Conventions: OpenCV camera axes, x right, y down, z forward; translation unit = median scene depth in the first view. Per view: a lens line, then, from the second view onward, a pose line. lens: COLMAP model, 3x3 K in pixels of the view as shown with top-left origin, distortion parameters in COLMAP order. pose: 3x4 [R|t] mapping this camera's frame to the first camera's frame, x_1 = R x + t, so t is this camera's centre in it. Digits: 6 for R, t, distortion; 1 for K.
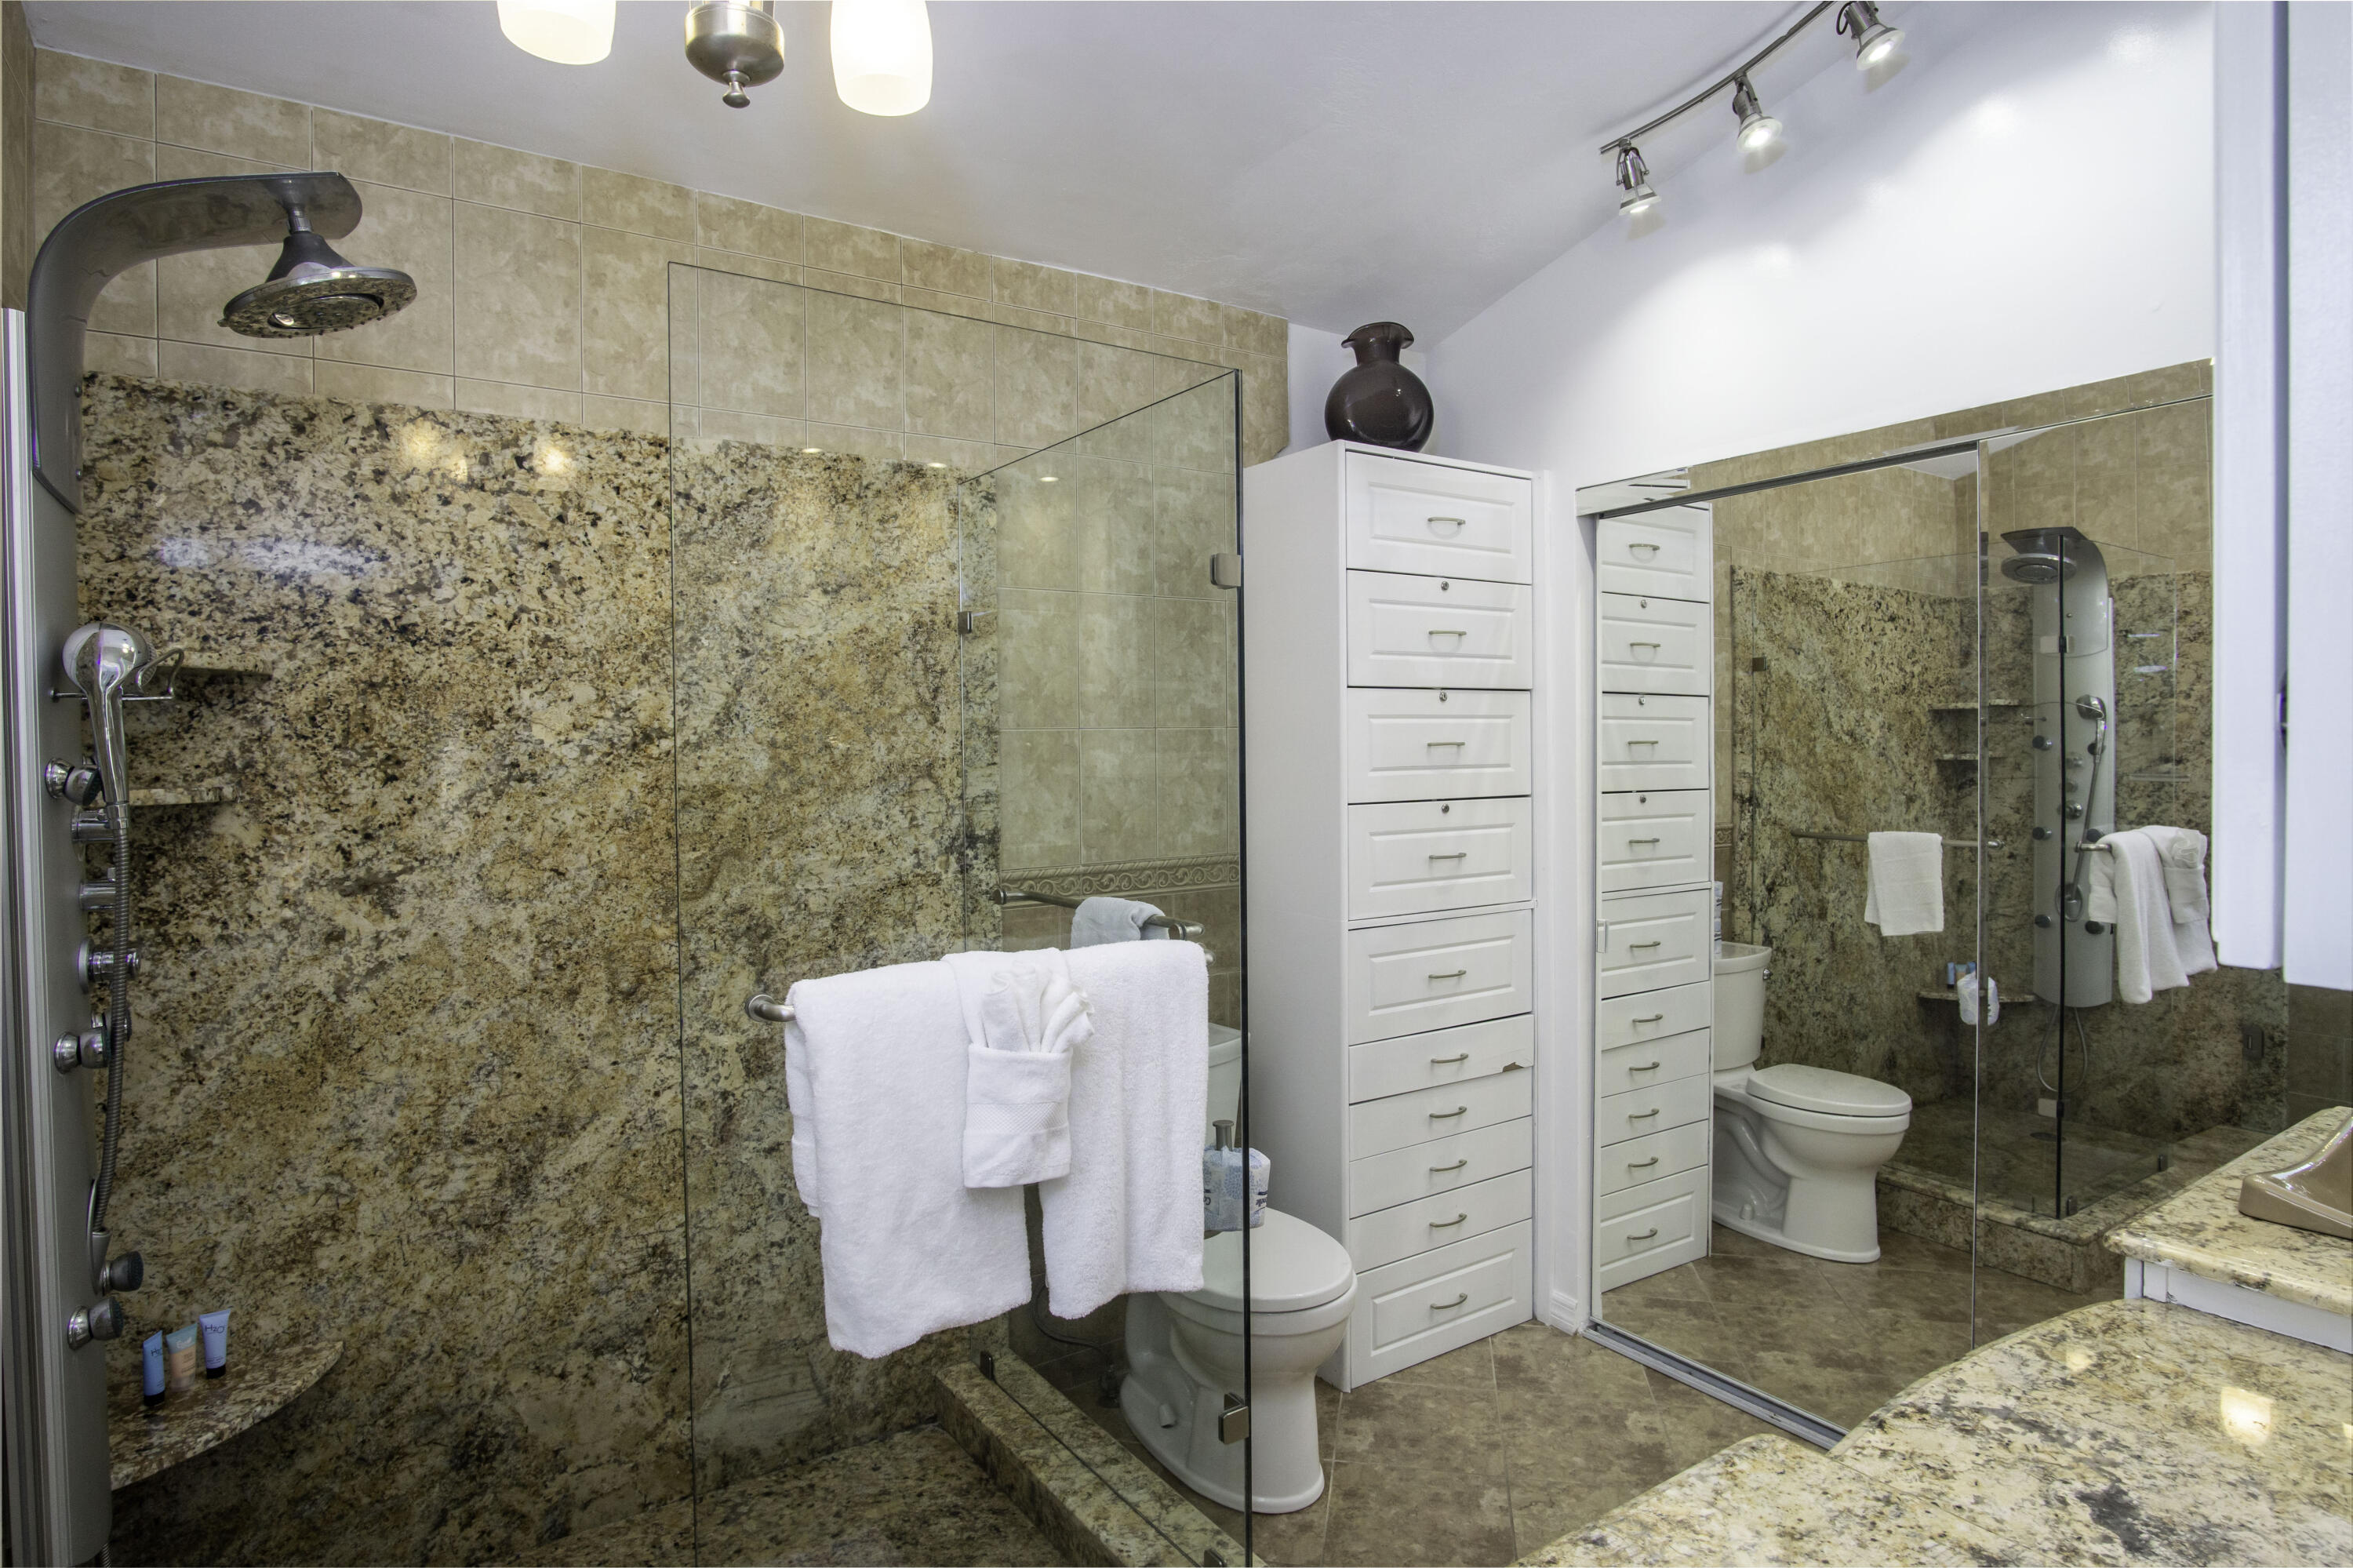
lens RADIAL K [[1264.7, 0, 1142.4], [0, 1264.7, 761.5], [0, 0, 1]] dist [-0.019684, 0.000447]
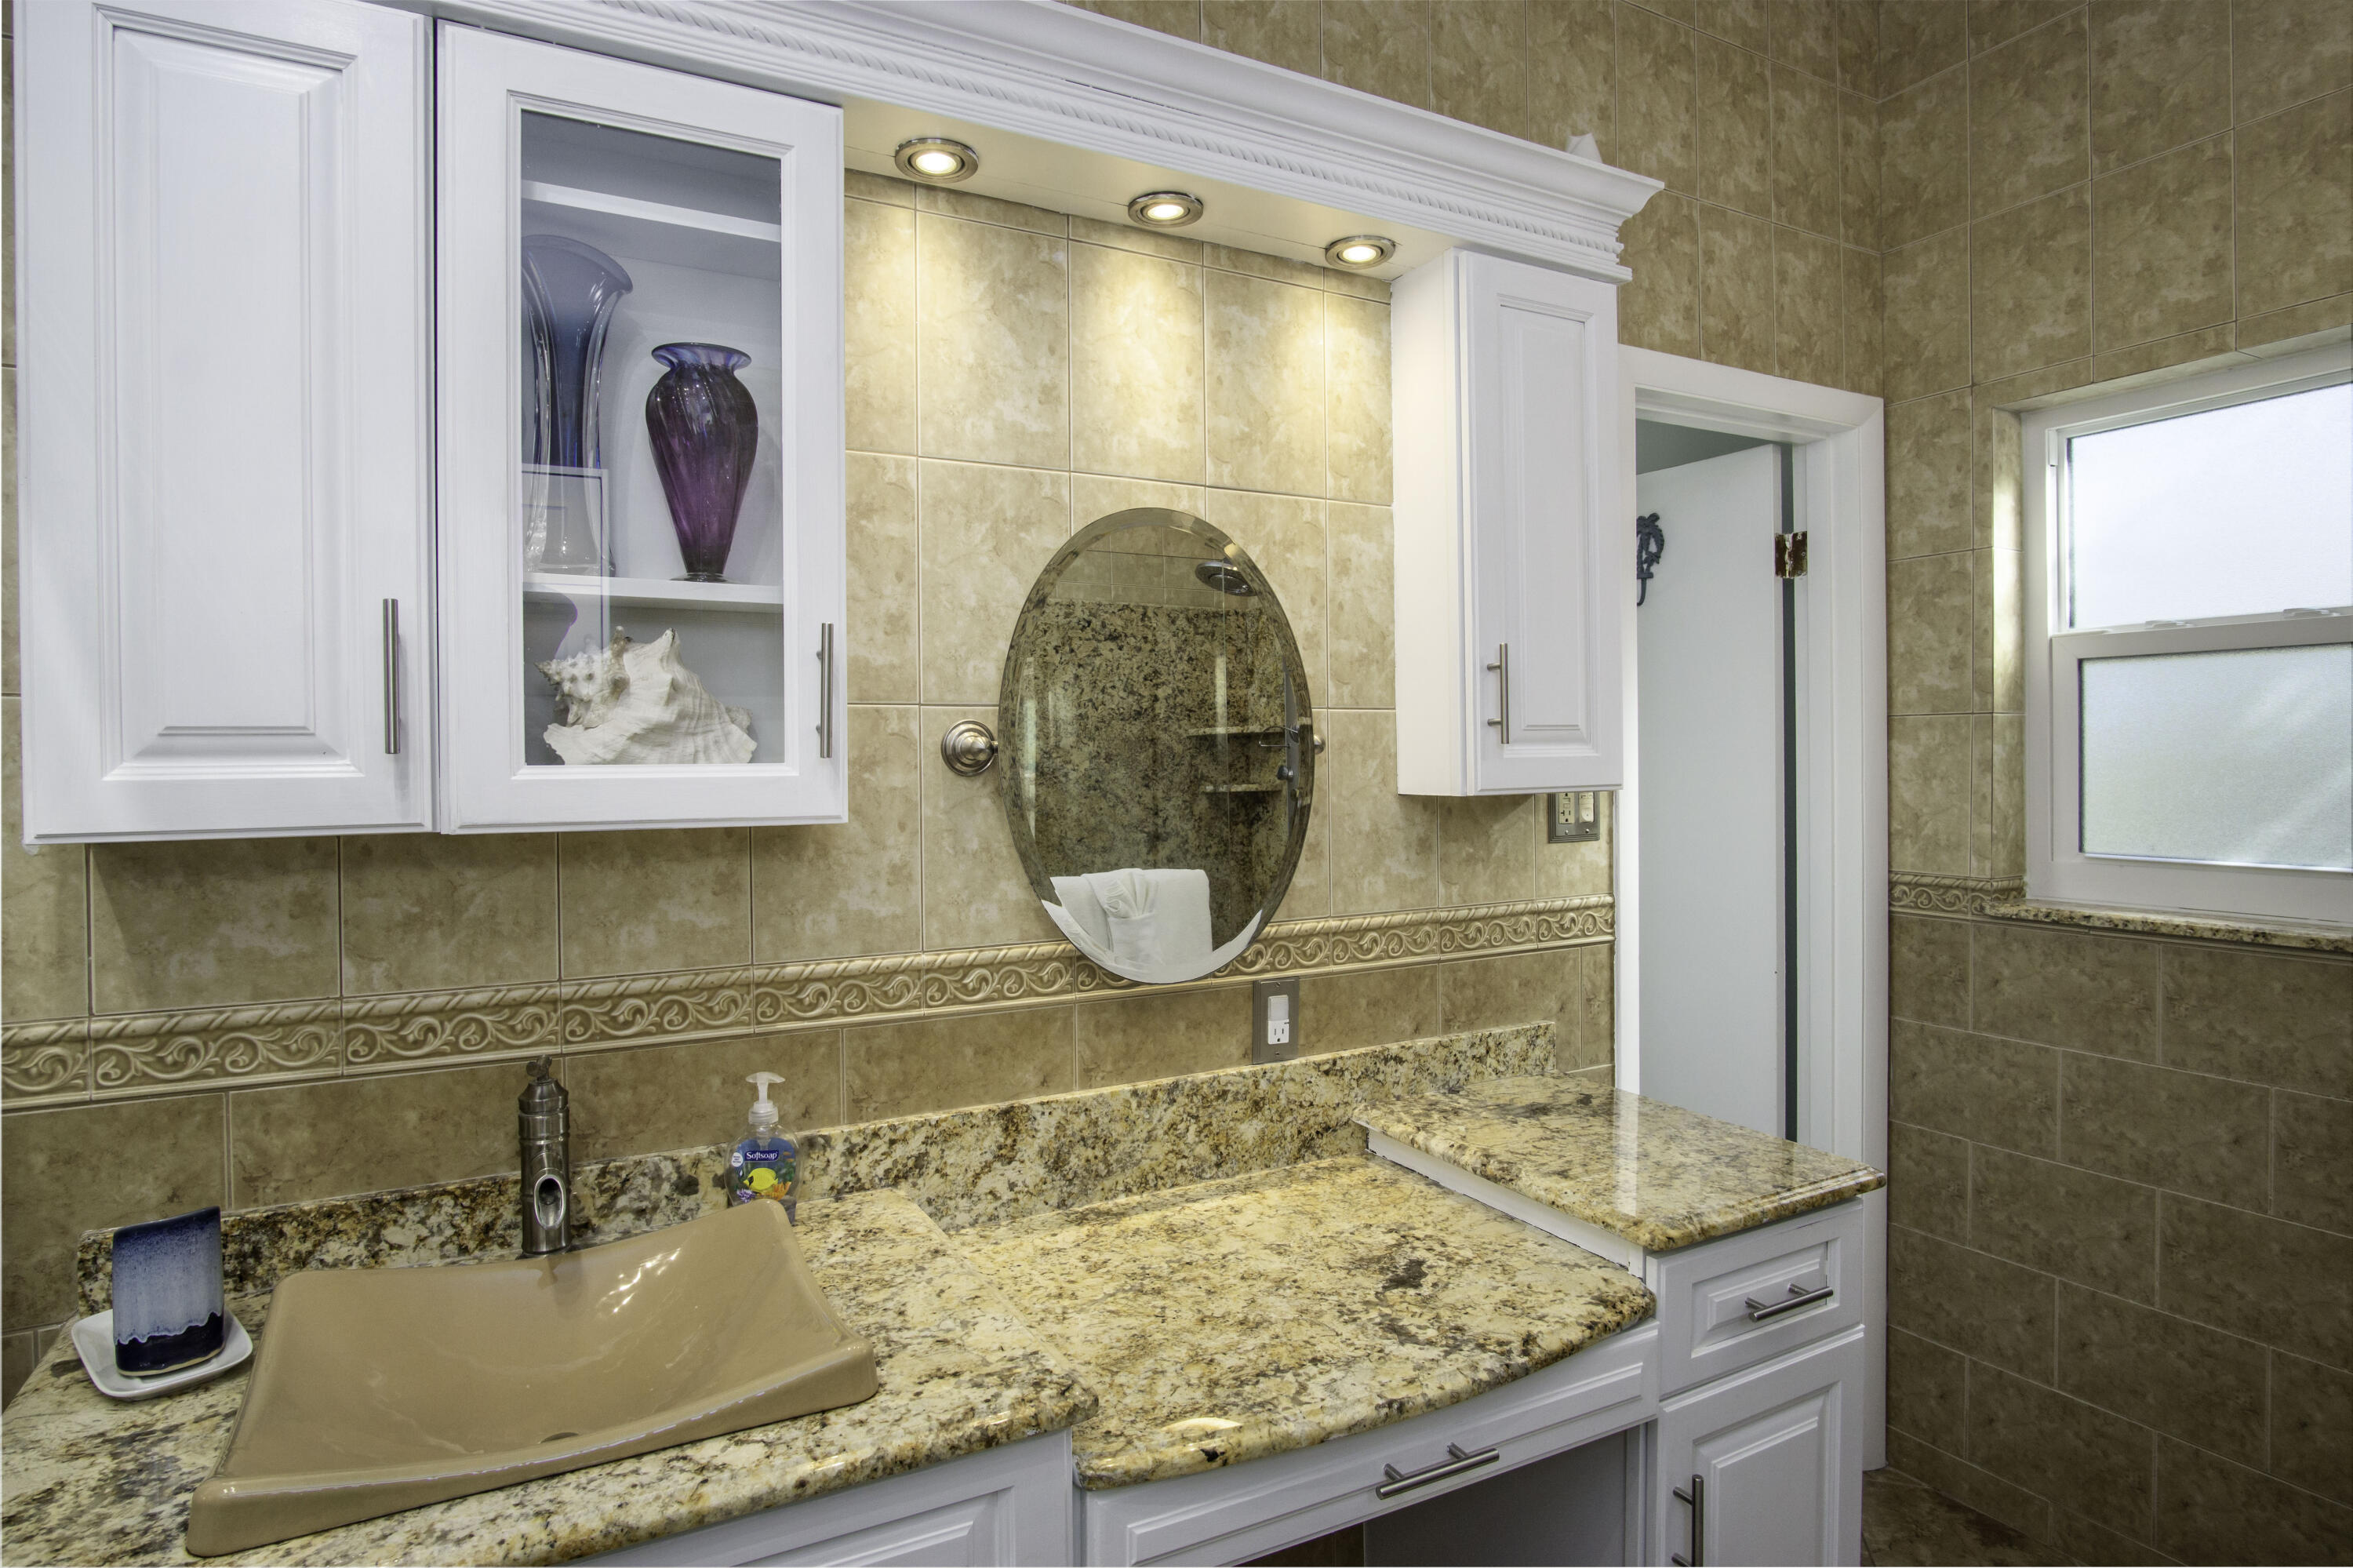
lens RADIAL K [[1264.7, 0, 1142.4], [0, 1264.7, 761.5], [0, 0, 1]] dist [-0.019684, 0.000447]
pose [[-0.995272, 0.017614, 0.095512, 0.809849], [0.019714, 0.999583, 0.021089, -0.027957], [-0.095101, 0.022872, -0.995205, 2.133476]]
